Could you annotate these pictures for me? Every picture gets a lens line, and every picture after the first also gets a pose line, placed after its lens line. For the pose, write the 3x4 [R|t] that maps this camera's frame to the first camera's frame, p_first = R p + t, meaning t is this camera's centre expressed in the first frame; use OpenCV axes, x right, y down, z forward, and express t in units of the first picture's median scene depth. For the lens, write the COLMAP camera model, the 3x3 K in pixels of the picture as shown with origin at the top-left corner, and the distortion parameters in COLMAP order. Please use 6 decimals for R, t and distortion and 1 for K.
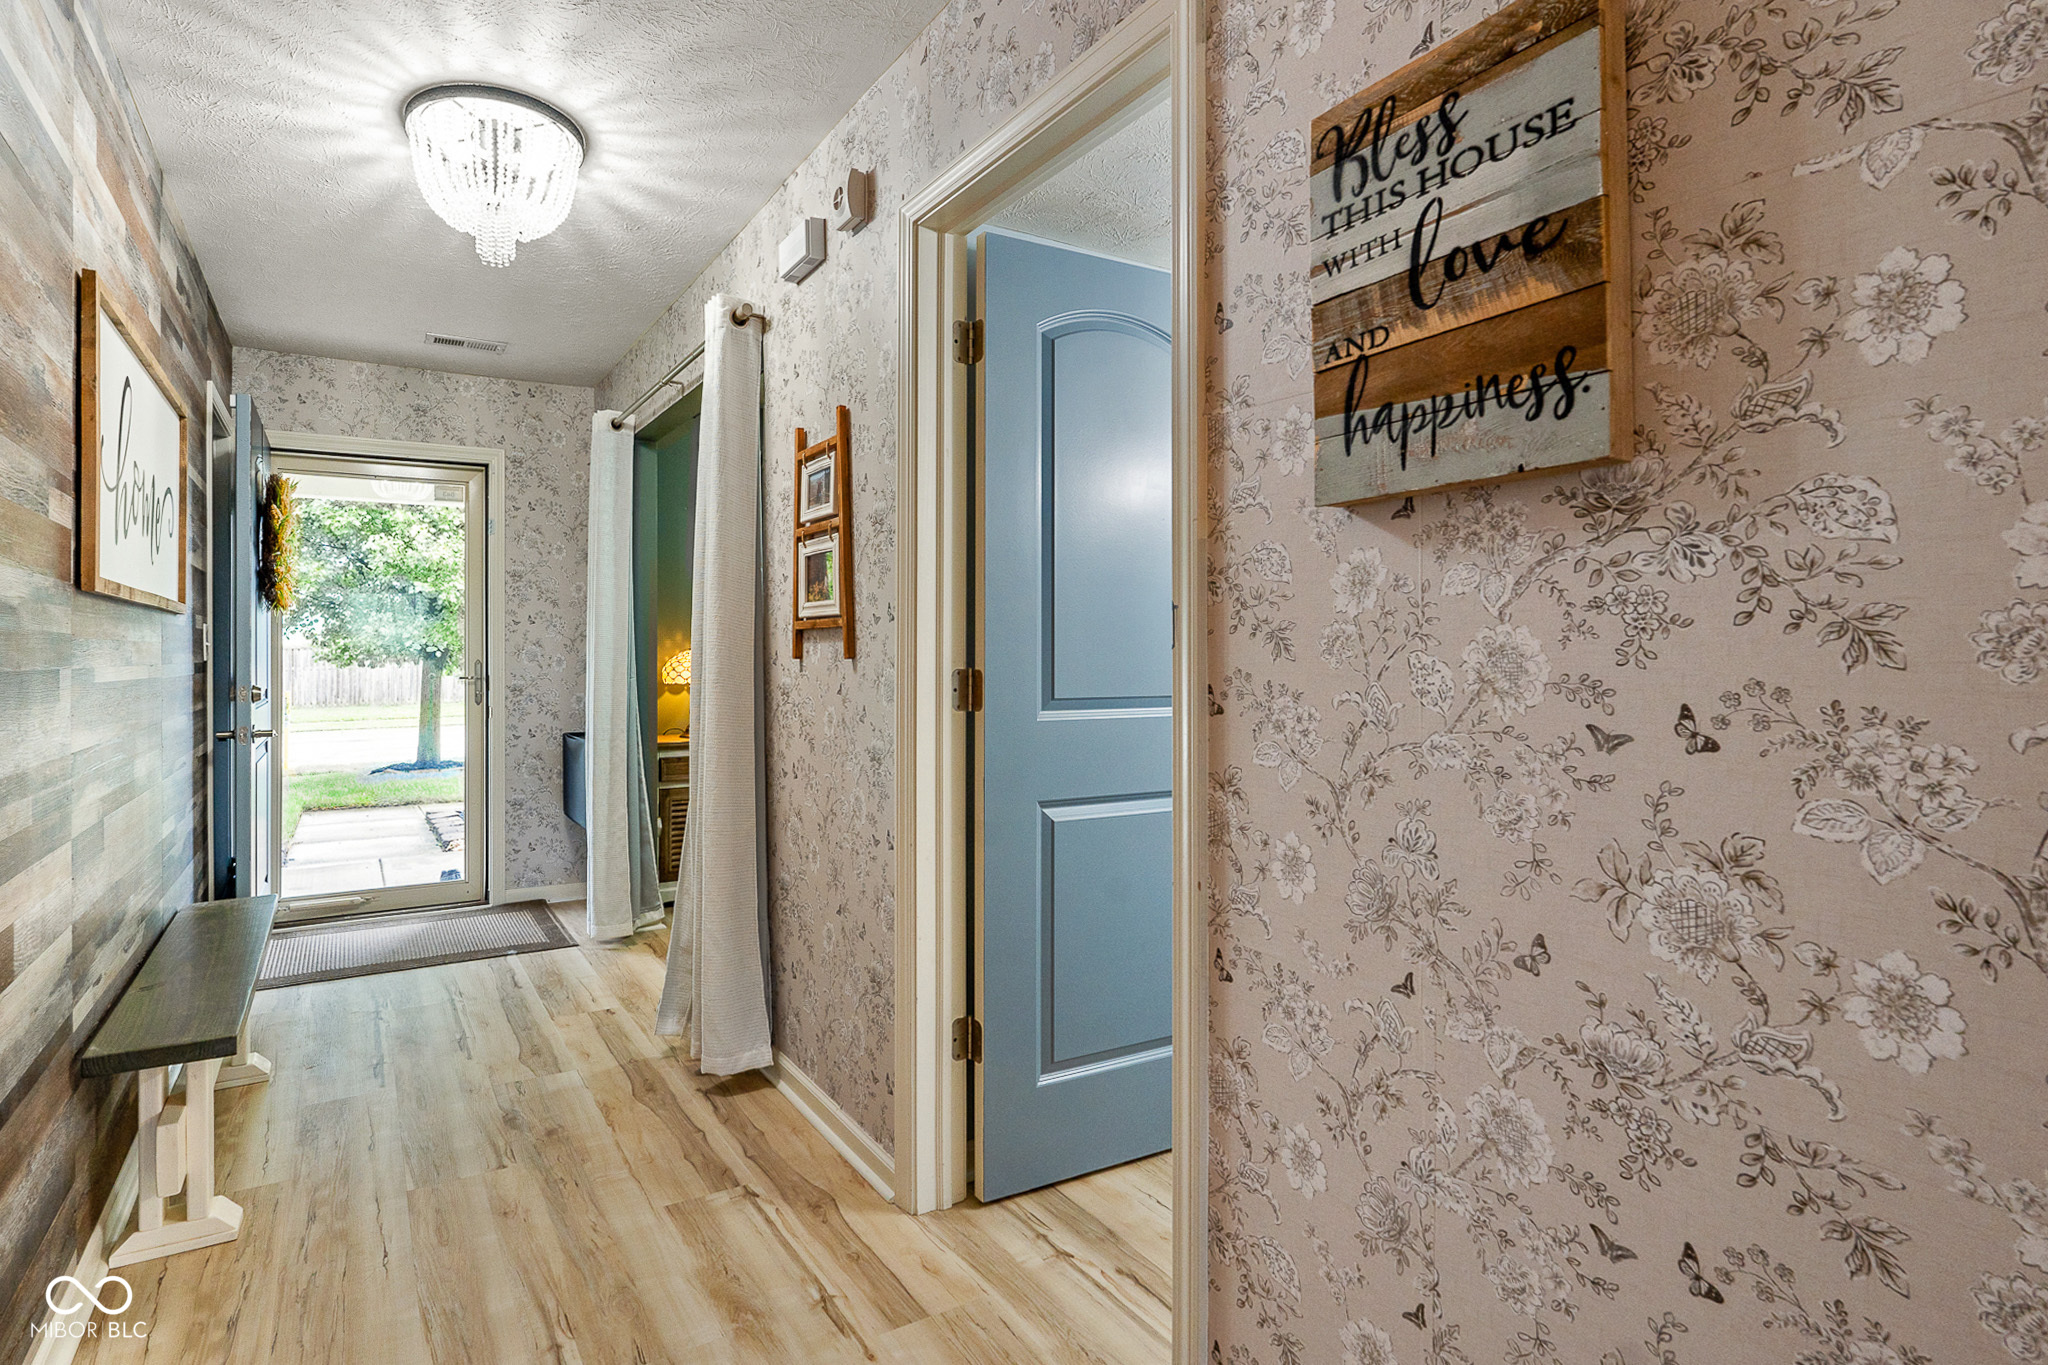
lens RADIAL K [[978.3, 0, 863.0], [0, 978.3, 647.8], [0, 0, 1]] dist [-0.002034, -0.000197]
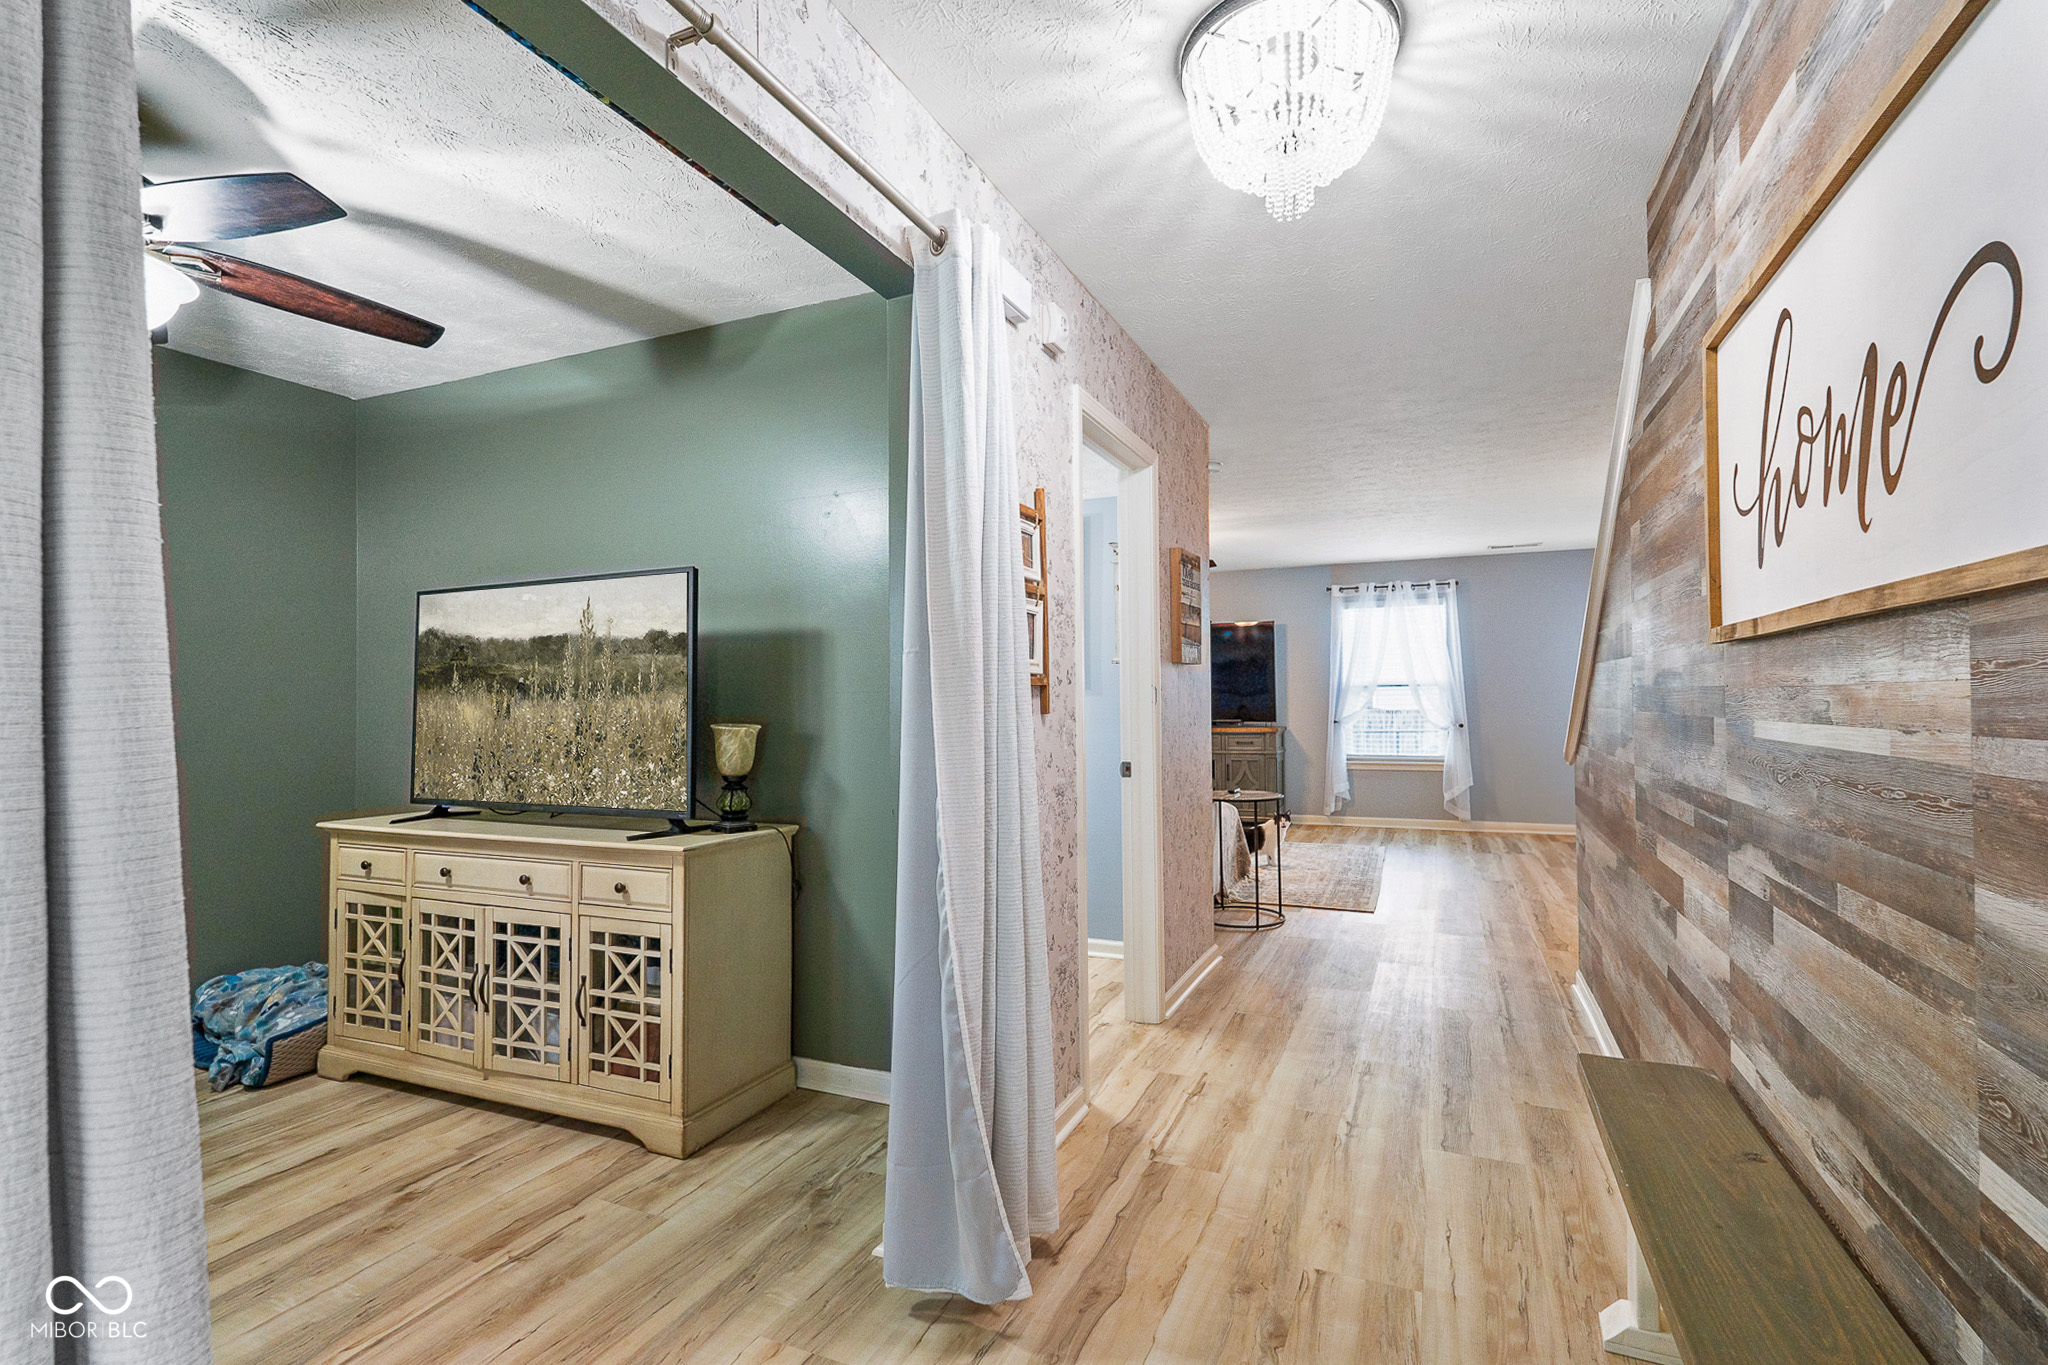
lens RADIAL K [[942.6, 0, 1027.9], [0, 942.6, 712.4], [0, 0, 1]] dist [-0.001628, -0.000023]
pose [[-0.623631, 0.000630, 0.781718, -0.649924], [0.007309, 0.999961, 0.005026, 0.002153], [-0.781684, 0.008848, -0.623611, 1.287611]]
